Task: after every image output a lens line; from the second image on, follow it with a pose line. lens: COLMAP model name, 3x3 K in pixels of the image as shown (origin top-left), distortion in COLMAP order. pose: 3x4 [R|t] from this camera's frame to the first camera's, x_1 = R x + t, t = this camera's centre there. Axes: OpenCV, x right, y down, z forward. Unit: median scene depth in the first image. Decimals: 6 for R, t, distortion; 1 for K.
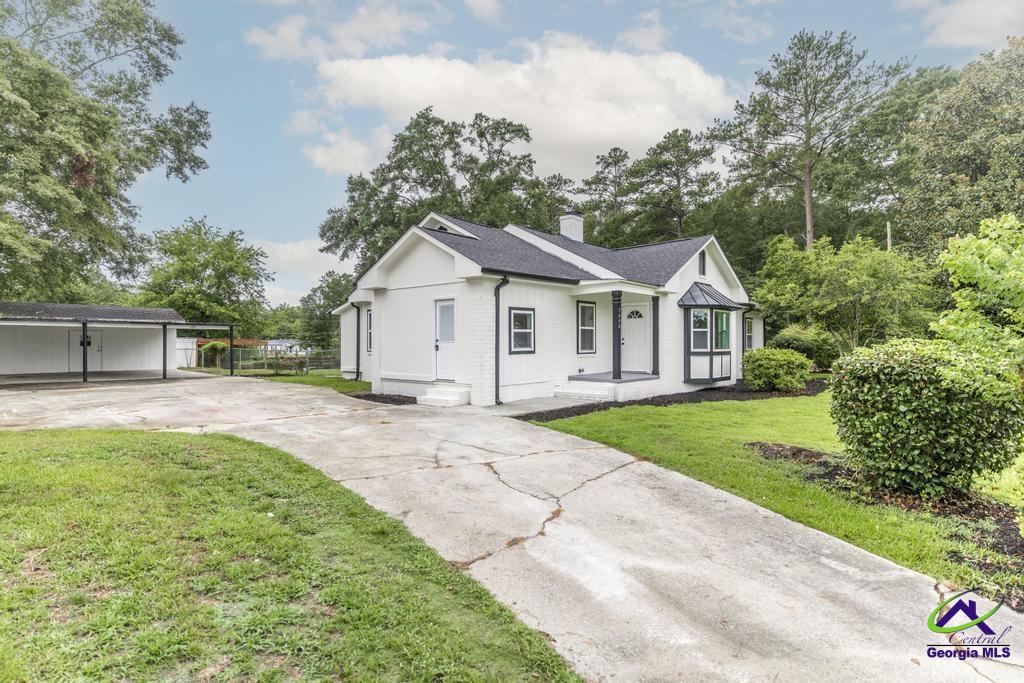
lens RADIAL K [[534.5, 0, 512.0], [0, 534.5, 341.9], [0, 0, 1]] dist [-0.004500, -0.000376]
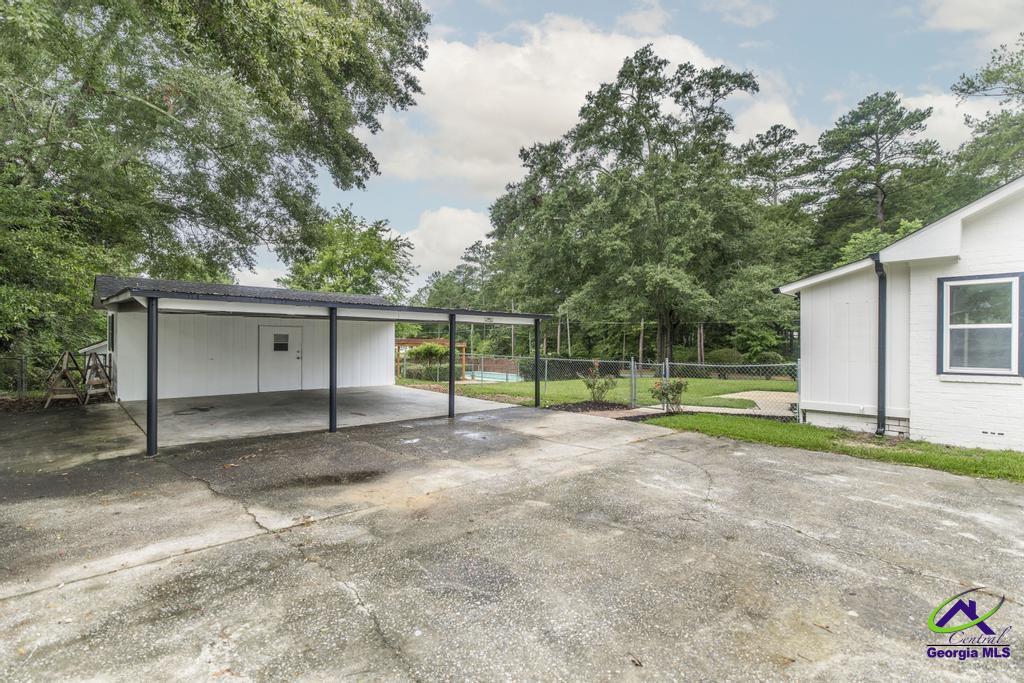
lens RADIAL K [[491.5, 0, 511.5], [0, 491.5, 342.3], [0, 0, 1]] dist [0.003512, 0.000501]
pose [[0.992563, 0.010063, -0.121319, -0.285986], [-0.009843, 0.999949, 0.002417, -0.002995], [0.121337, -0.001205, 0.992611, 0.280066]]
